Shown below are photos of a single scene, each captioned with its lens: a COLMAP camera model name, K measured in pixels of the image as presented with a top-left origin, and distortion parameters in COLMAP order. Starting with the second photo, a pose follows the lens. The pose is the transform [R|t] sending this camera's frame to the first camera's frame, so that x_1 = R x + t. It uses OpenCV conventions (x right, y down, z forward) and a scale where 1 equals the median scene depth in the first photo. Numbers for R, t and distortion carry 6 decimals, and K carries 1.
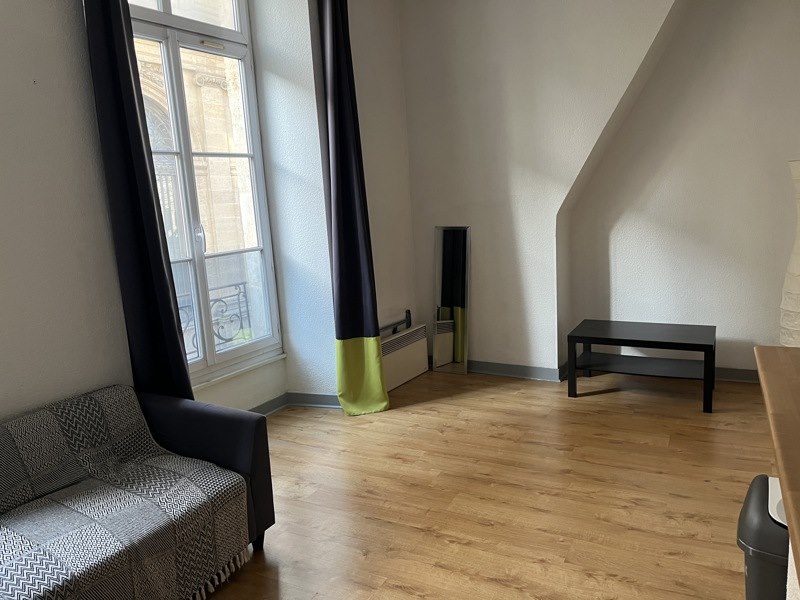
lens RADIAL K [[616.8, 0, 404.9], [0, 616.8, 296.1], [0, 0, 1]] dist [0.058385, -0.079668]
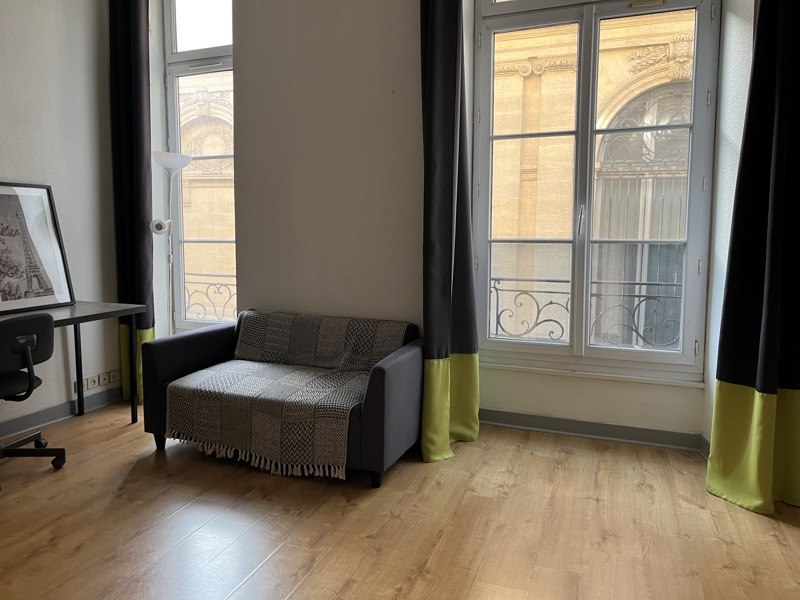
lens RADIAL K [[616.8, 0, 403.2], [0, 616.8, 295.3], [0, 0, 1]] dist [0.058385, -0.079668]
pose [[0.134629, 0.154109, -0.978839, 0.587524], [-0.174617, 0.976063, 0.129655, -0.056790], [0.975389, 0.153466, 0.158316, 0.603538]]
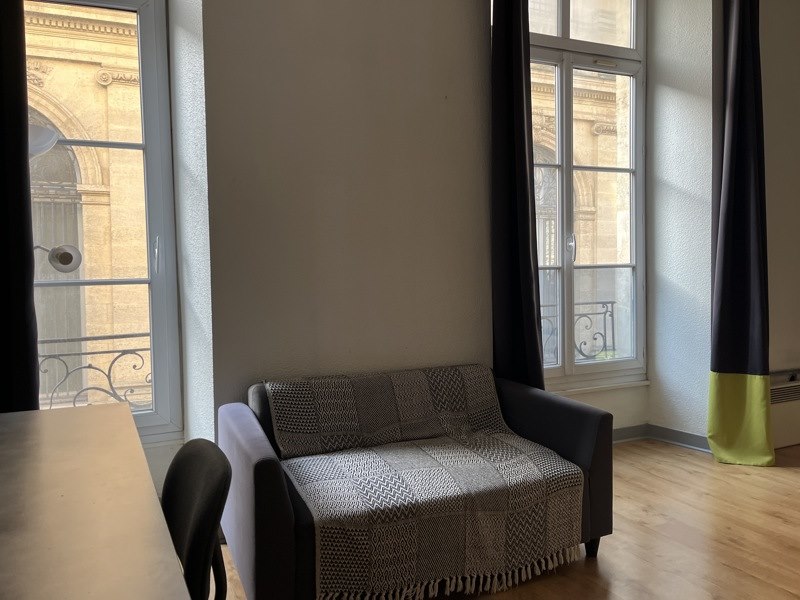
lens RADIAL K [[616.8, 0, 401.2], [0, 616.8, 294.3], [0, 0, 1]] dist [0.058385, -0.079668]
pose [[0.819843, 0.070653, -0.568212, 0.026836], [-0.124661, 0.990578, -0.056696, 0.076367], [0.558853, 0.117316, 0.820927, 0.012314]]
